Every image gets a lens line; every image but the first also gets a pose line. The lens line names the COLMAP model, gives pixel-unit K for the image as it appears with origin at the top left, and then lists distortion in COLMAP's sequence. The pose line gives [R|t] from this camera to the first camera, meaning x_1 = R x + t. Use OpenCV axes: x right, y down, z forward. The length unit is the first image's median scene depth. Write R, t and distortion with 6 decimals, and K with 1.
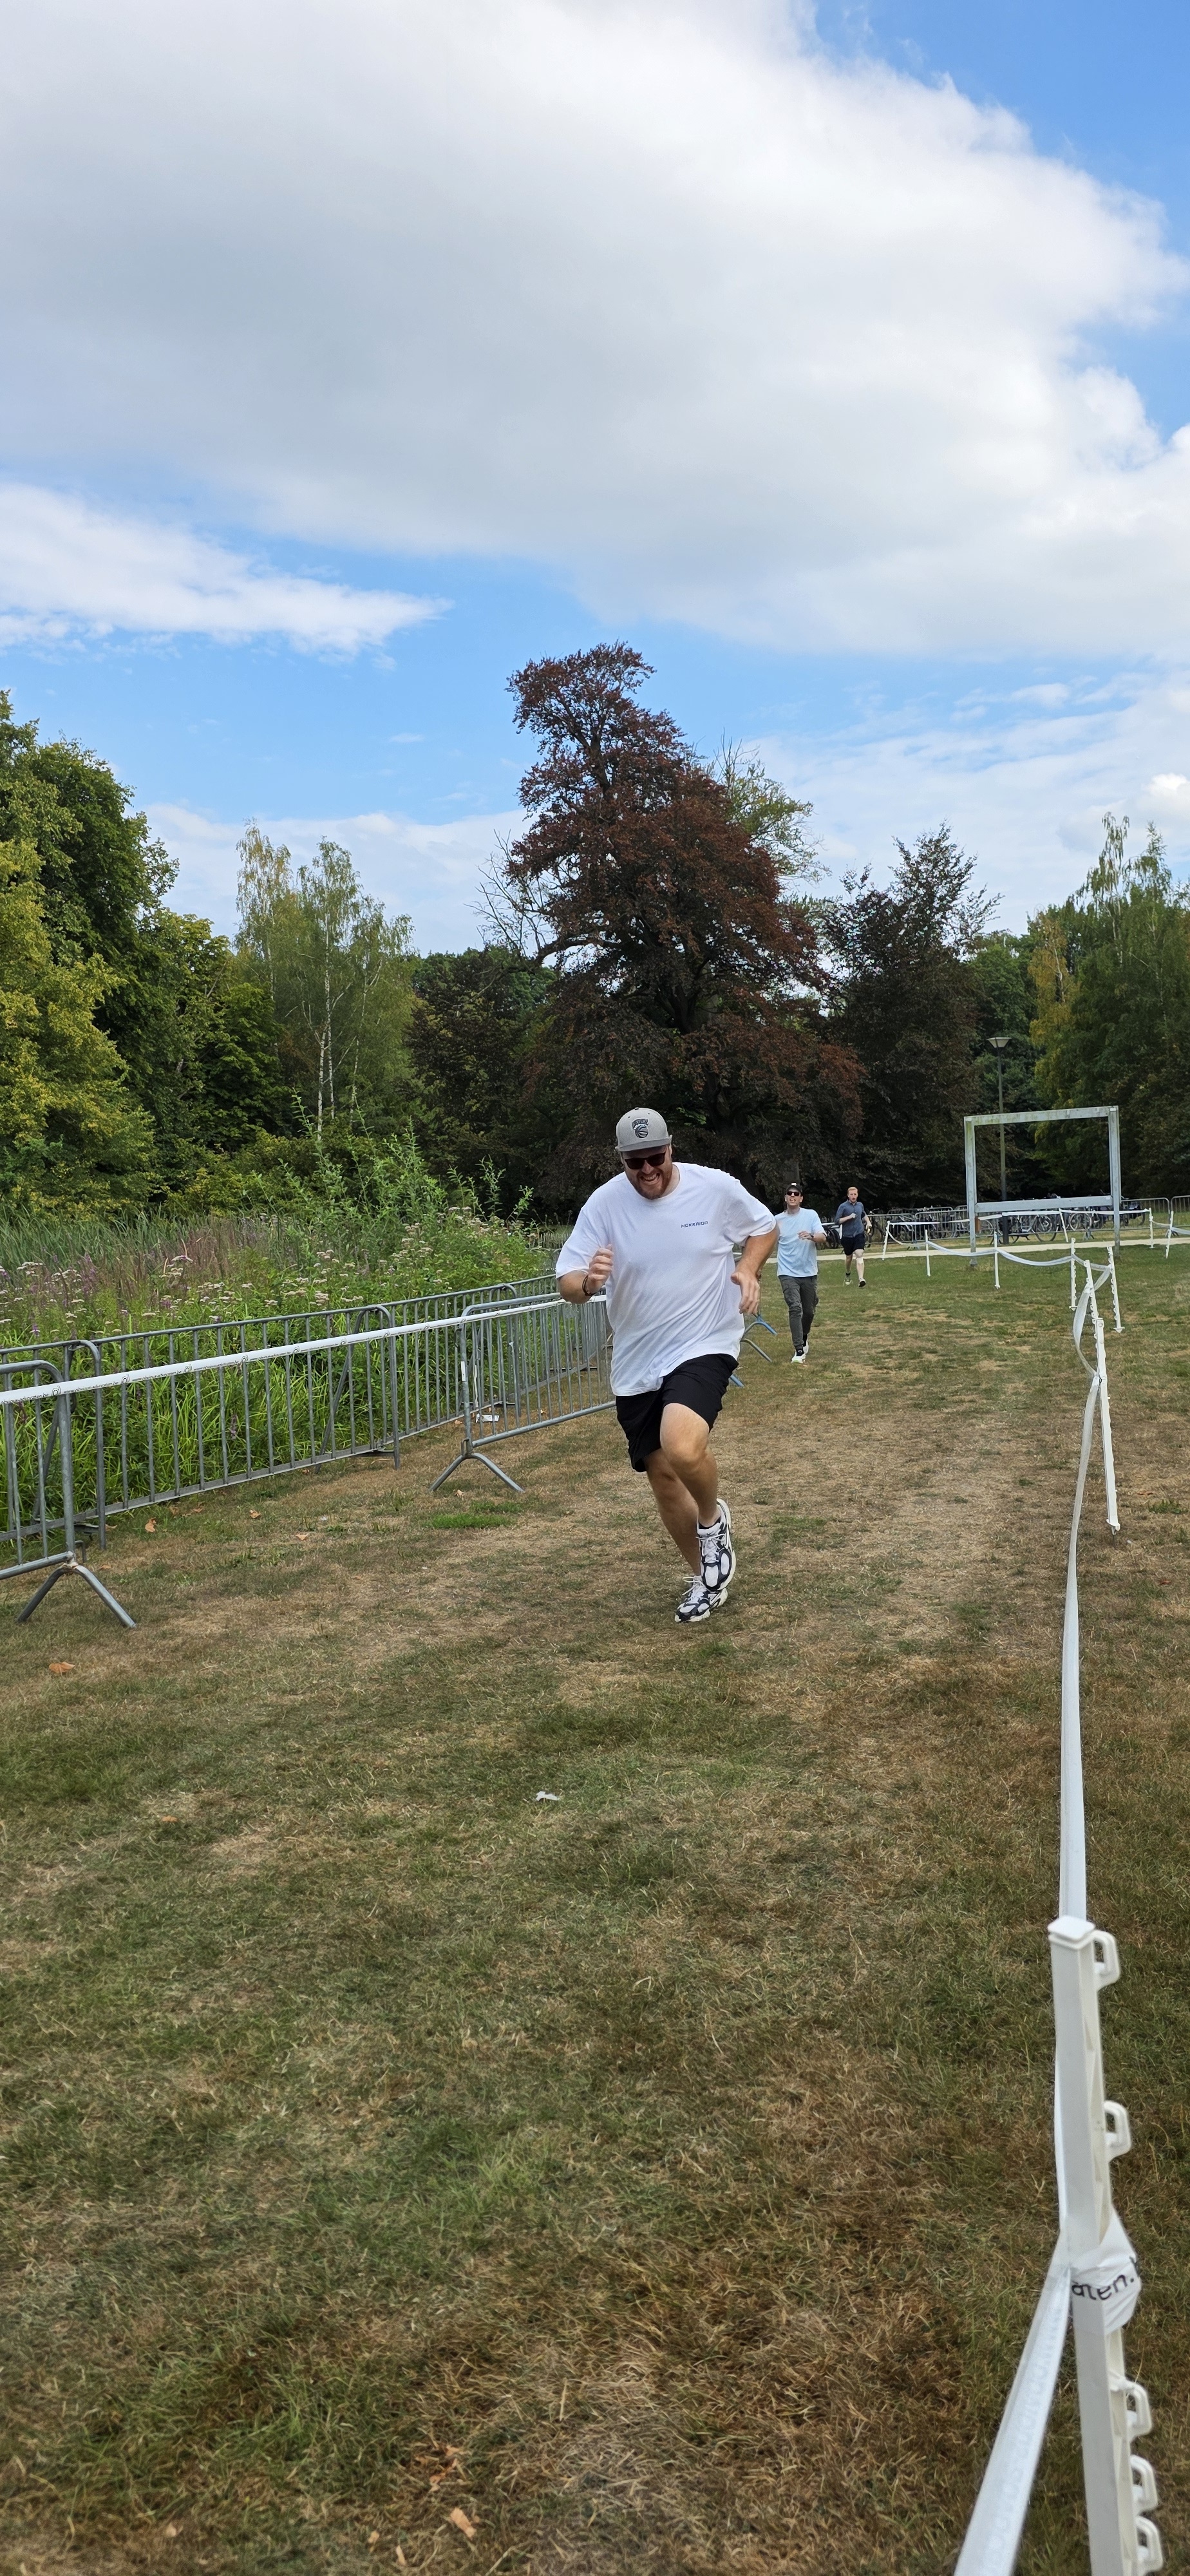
lens RADIAL K [[1950.7, 0, 584.5], [0, 1950.7, 1296.2], [0, 0, 1]] dist [0.102850, -0.096428]
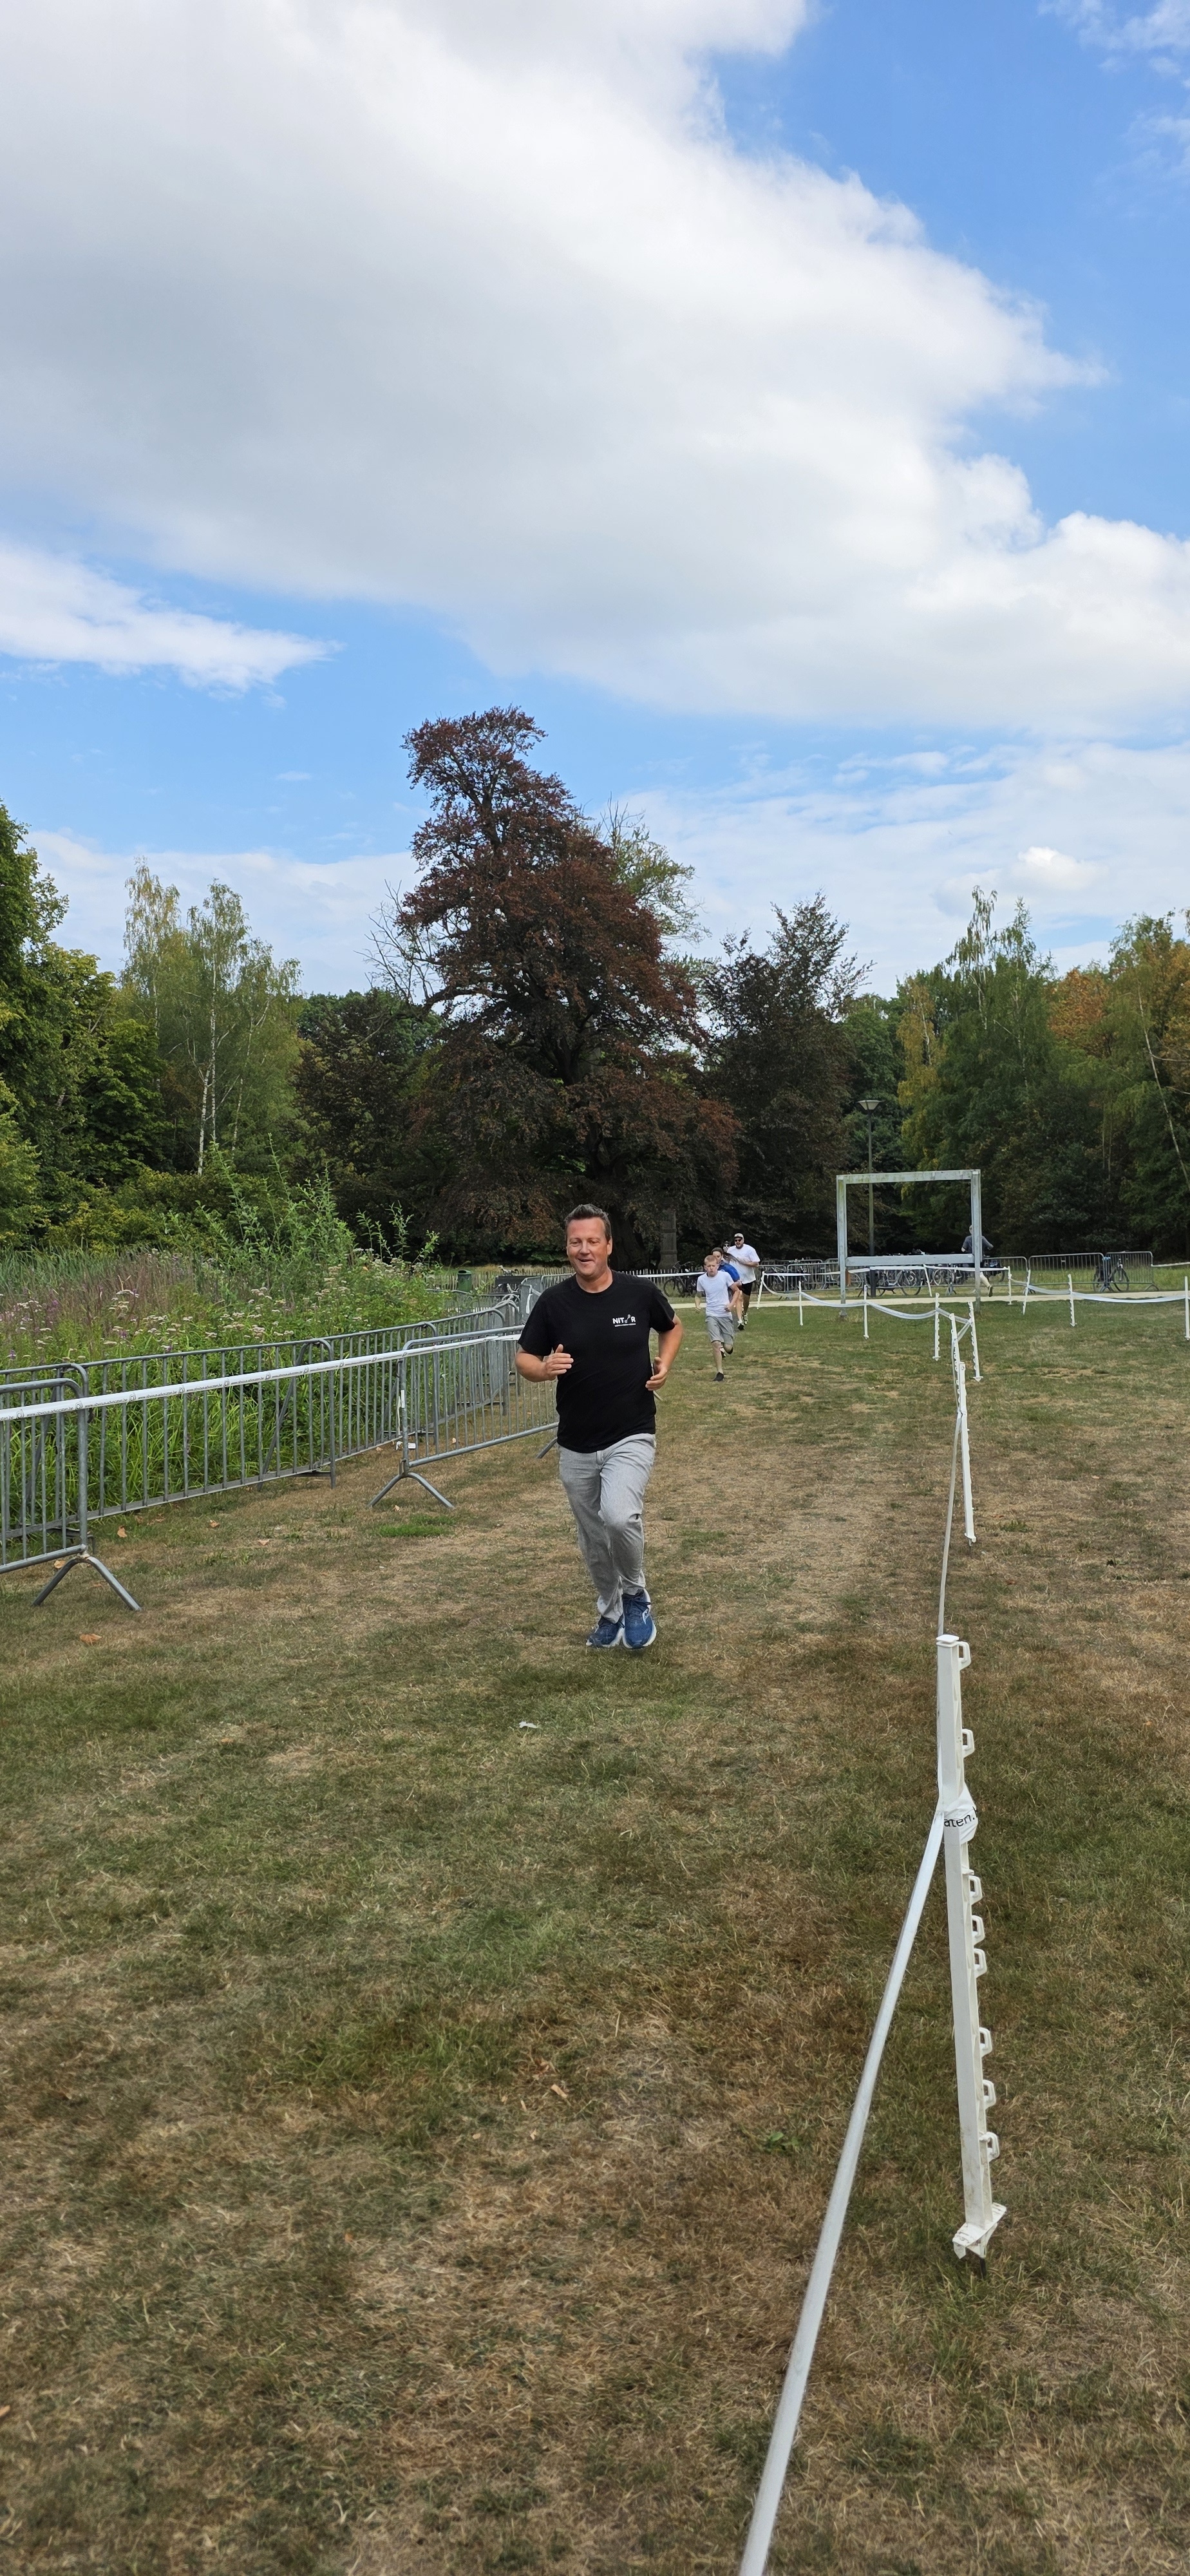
lens RADIAL K [[1993.6, 0, 580.7], [0, 1993.6, 1257.1], [0, 0, 1]] dist [0.119097, -0.096024]
pose [[0.997344, 0.025532, 0.068209, -0.011132], [-0.022650, 0.998831, -0.042693, 0.001014], [-0.069219, 0.041035, 0.996757, -0.041986]]
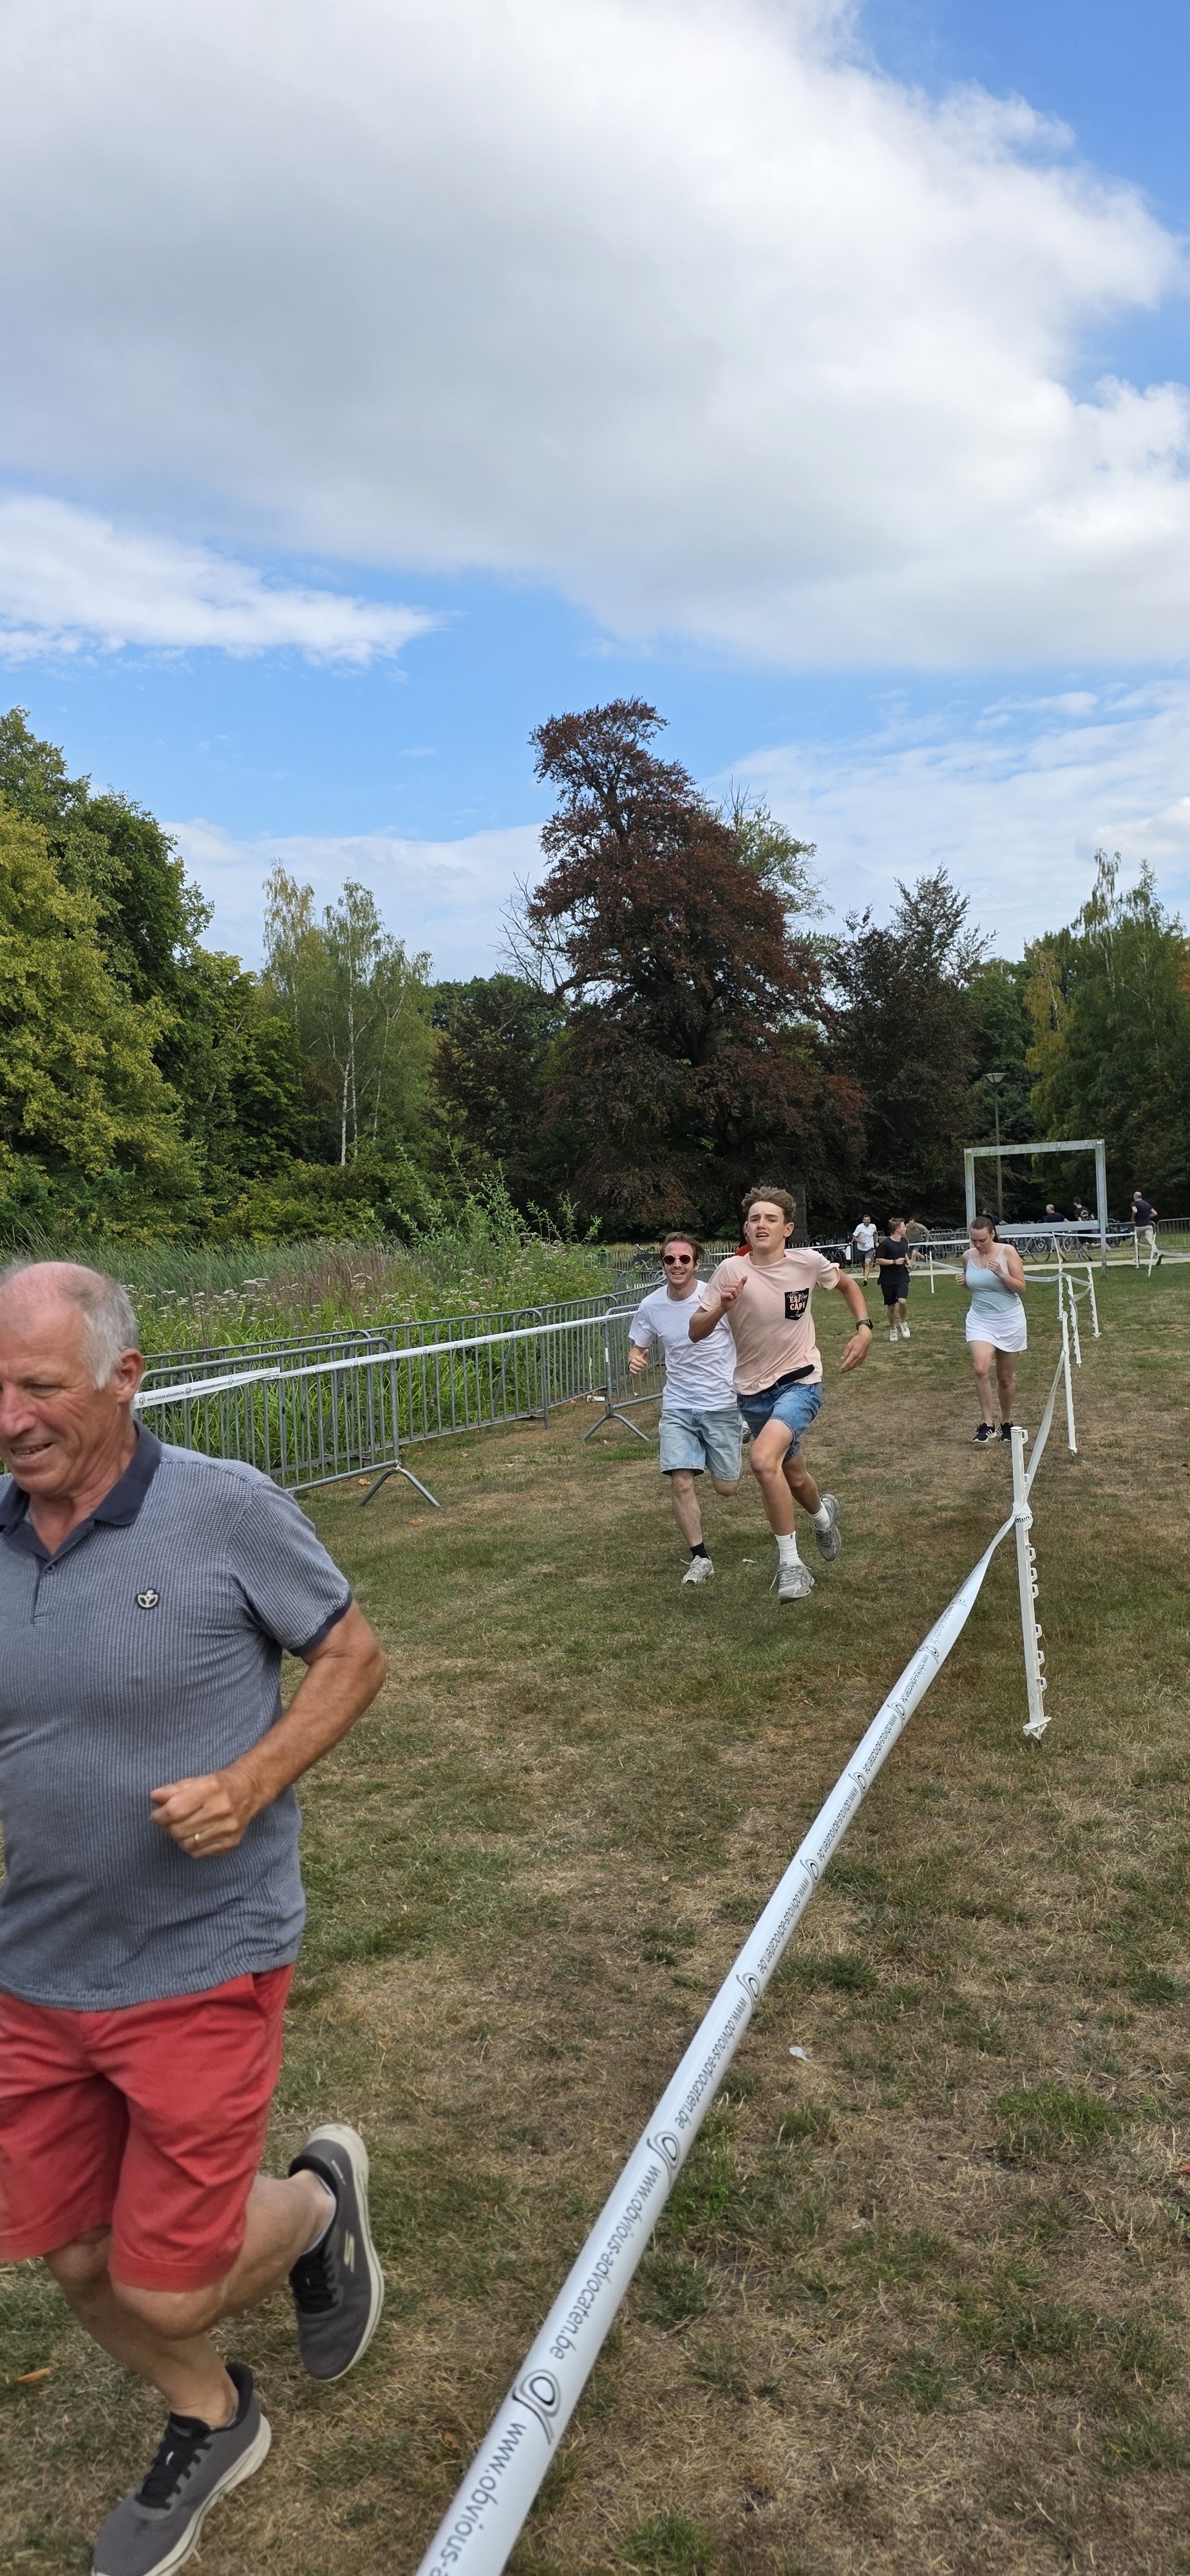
lens RADIAL K [[2089.7, 0, 491.8], [0, 2089.7, 1322.7], [0, 0, 1]] dist [0.065468, 0.159370]
pose [[0.999631, -0.000055, -0.027152, -0.028490], [0.000076, 1.000000, 0.000785, 0.003920], [0.027152, -0.000787, 0.999631, -0.134235]]
